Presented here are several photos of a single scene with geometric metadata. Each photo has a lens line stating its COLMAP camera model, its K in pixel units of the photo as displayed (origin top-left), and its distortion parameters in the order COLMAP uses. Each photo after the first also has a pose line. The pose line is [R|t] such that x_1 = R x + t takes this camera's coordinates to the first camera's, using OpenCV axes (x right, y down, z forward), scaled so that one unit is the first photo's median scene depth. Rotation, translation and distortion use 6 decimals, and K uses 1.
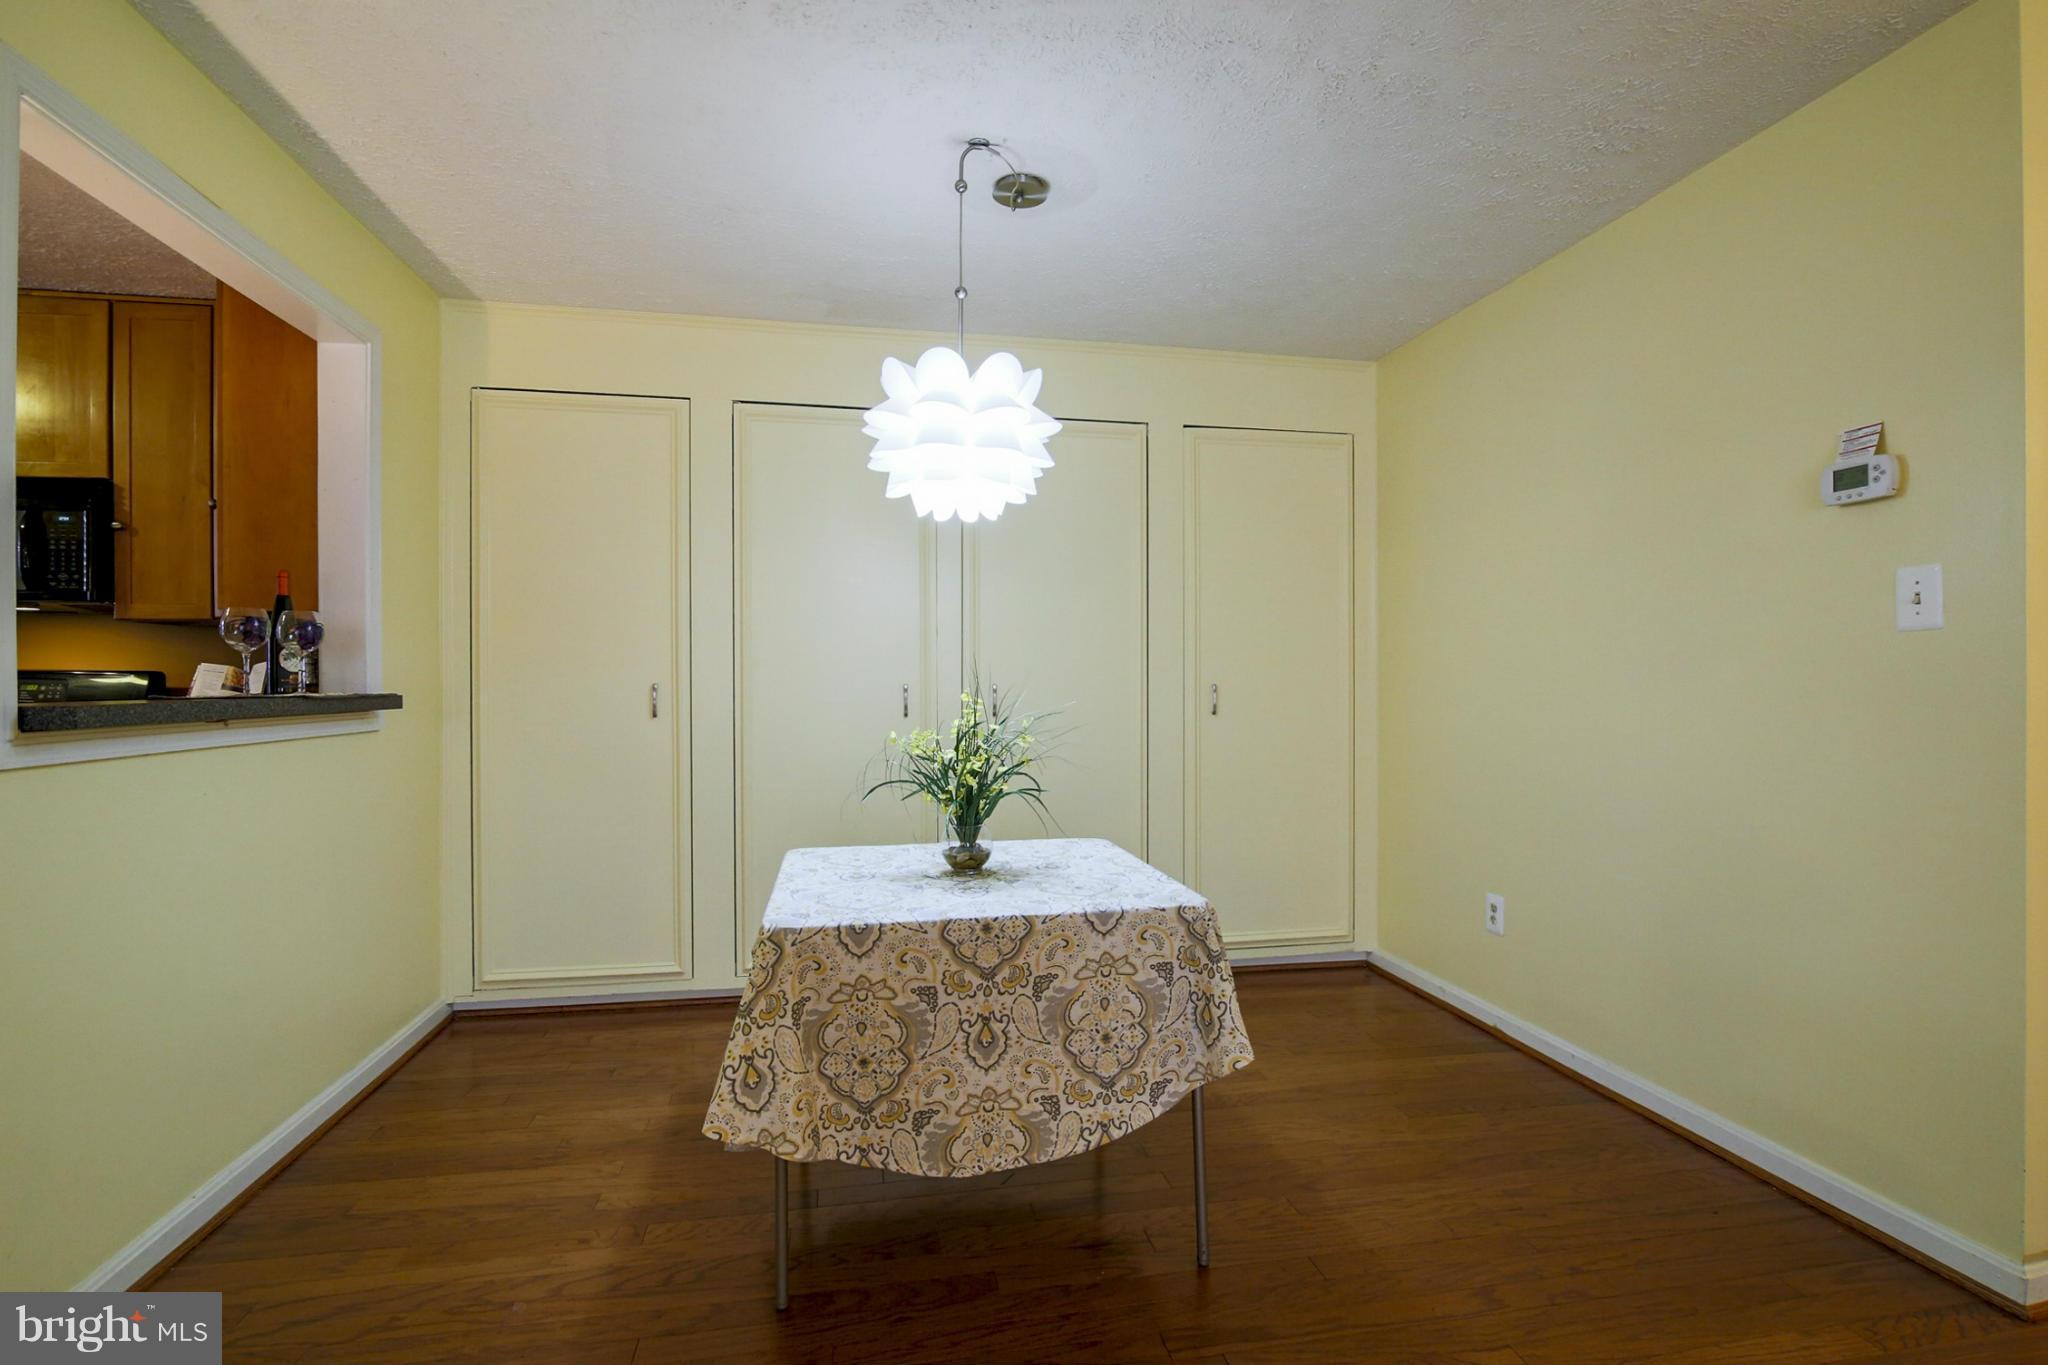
lens RADIAL K [[992.6, 0, 1036.6], [0, 992.6, 683.2], [0, 0, 1]] dist [-0.019159, 0.001245]
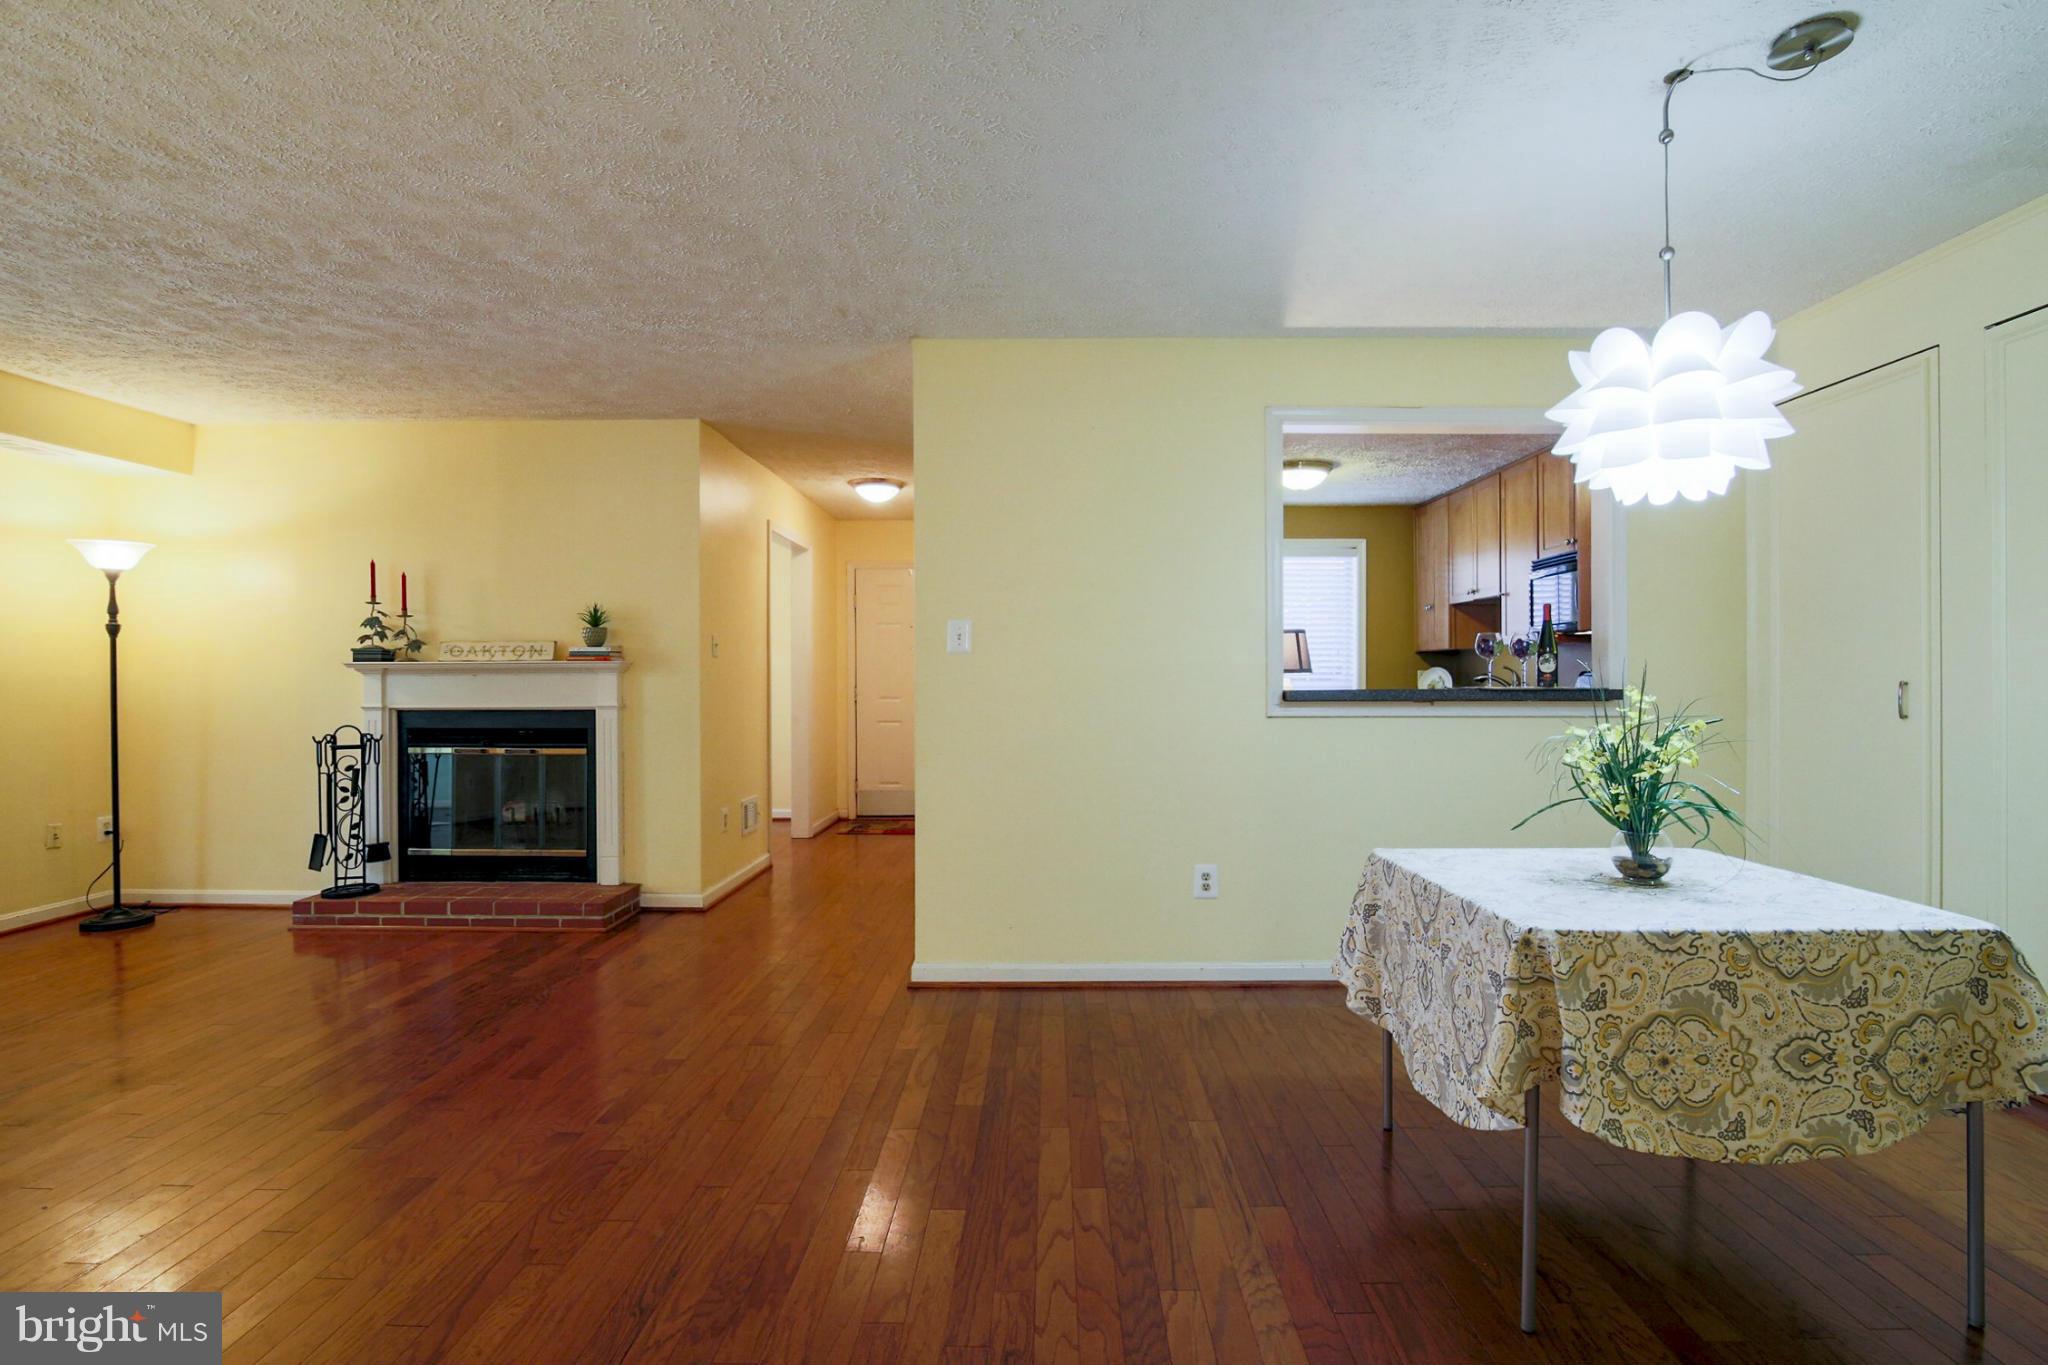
lens RADIAL K [[992.6, 0, 1038.7], [0, 992.6, 687.5], [0, 0, 1]] dist [-0.019159, 0.001245]
pose [[-0.198679, 0.008944, -0.980024, 0.991758], [-0.000625, 0.999957, 0.009252, -0.001749], [0.980064, 0.002451, -0.198665, 0.652773]]
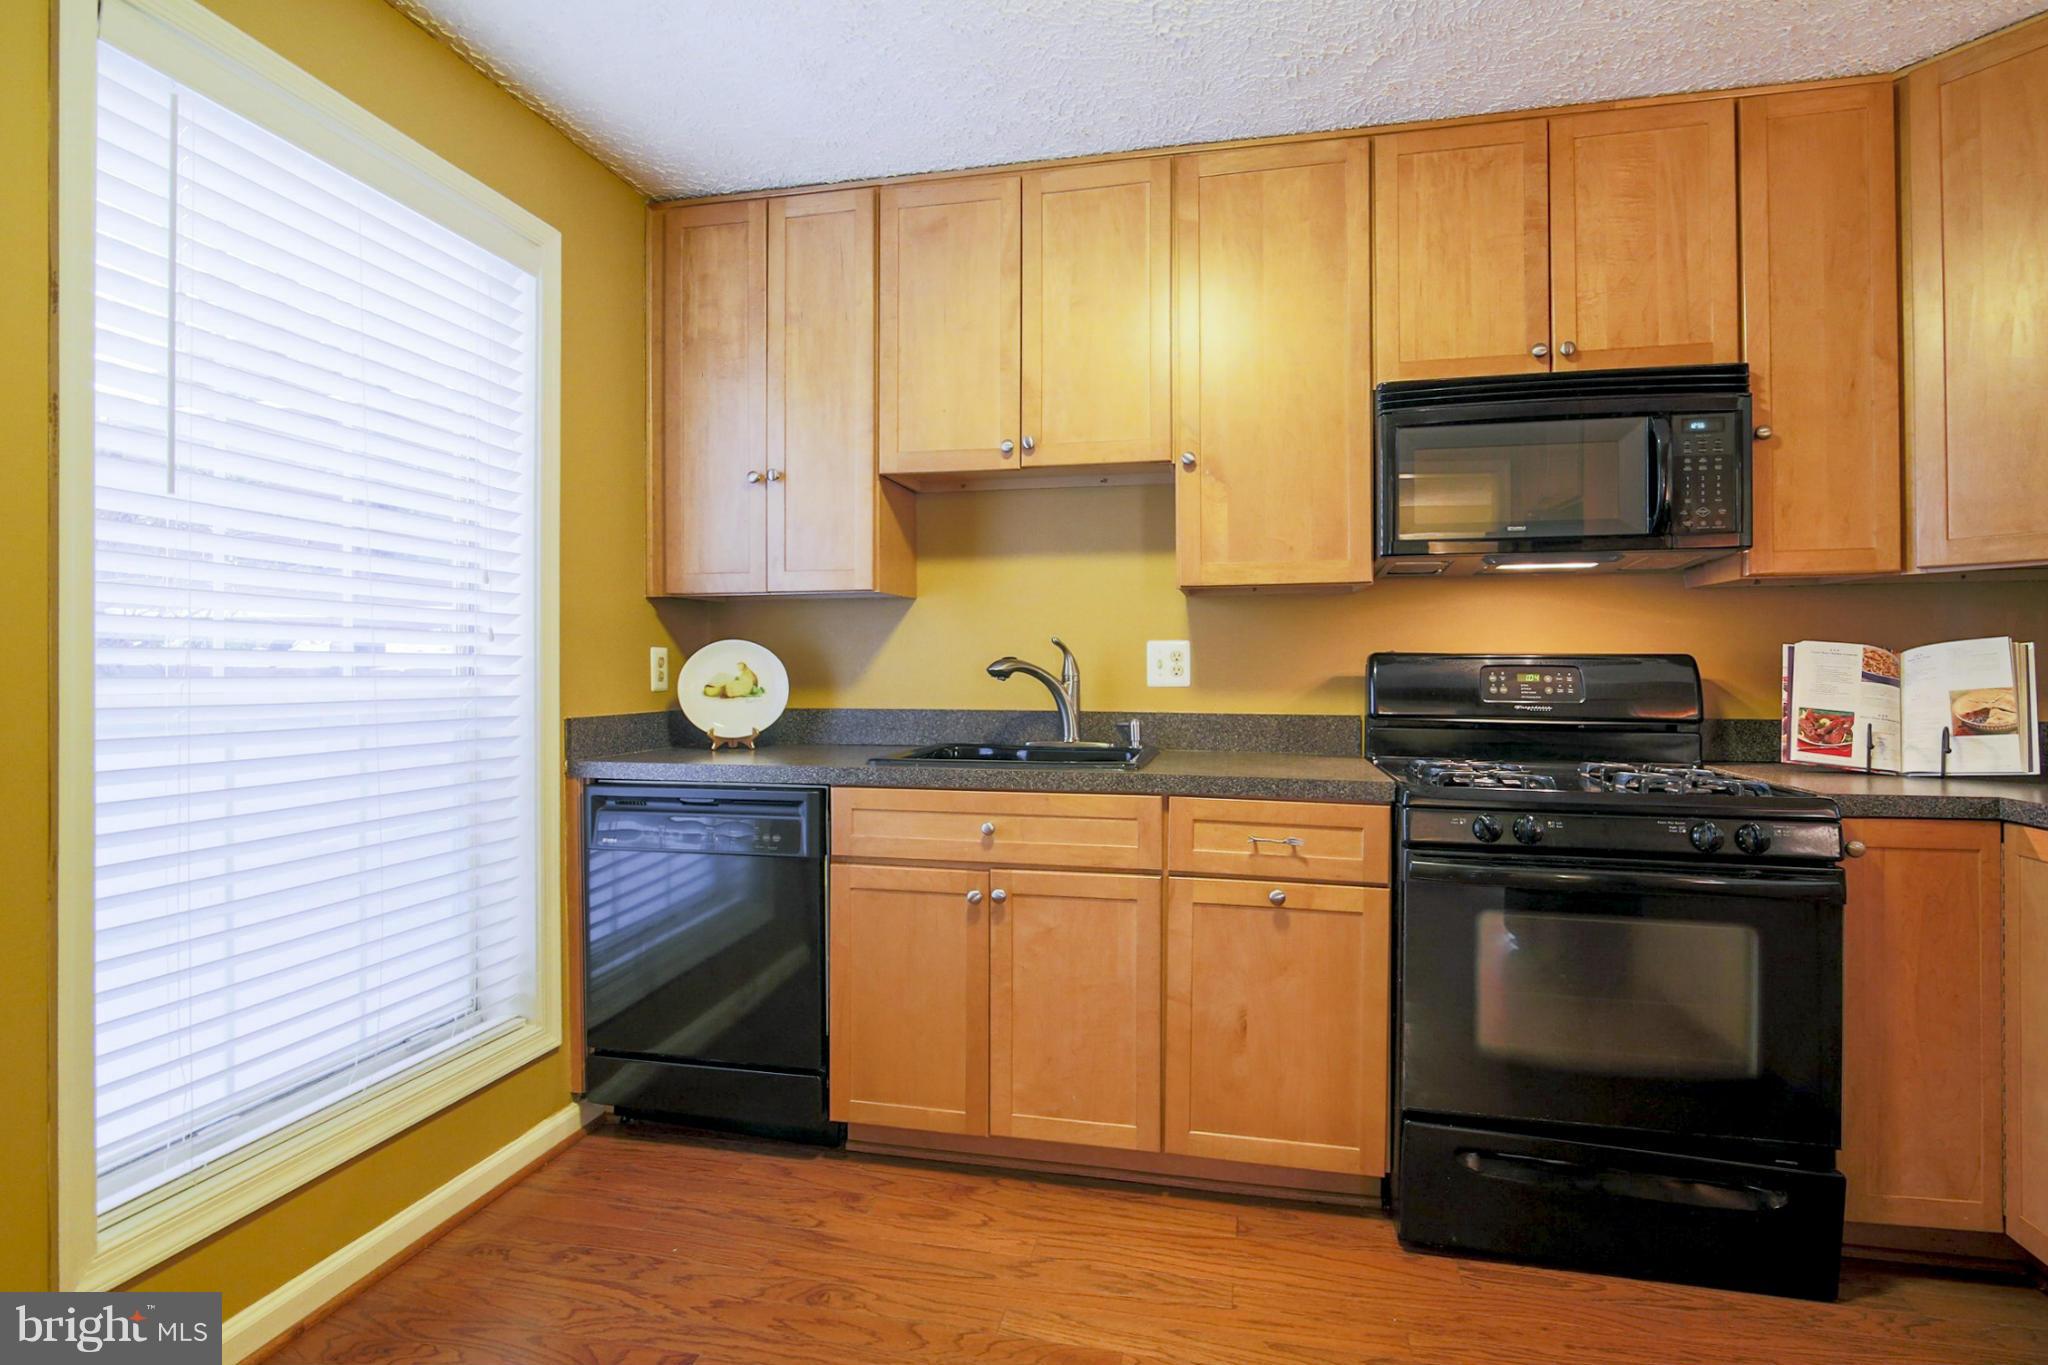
lens RADIAL K [[992.6, 0, 1031.6], [0, 992.6, 669.2], [0, 0, 1]] dist [-0.019159, 0.001245]
pose [[0.922877, 0.000322, -0.385094, -1.671940], [-0.001699, 0.999993, -0.003234, 0.001380], [0.385090, 0.003639, 0.922872, 0.290606]]
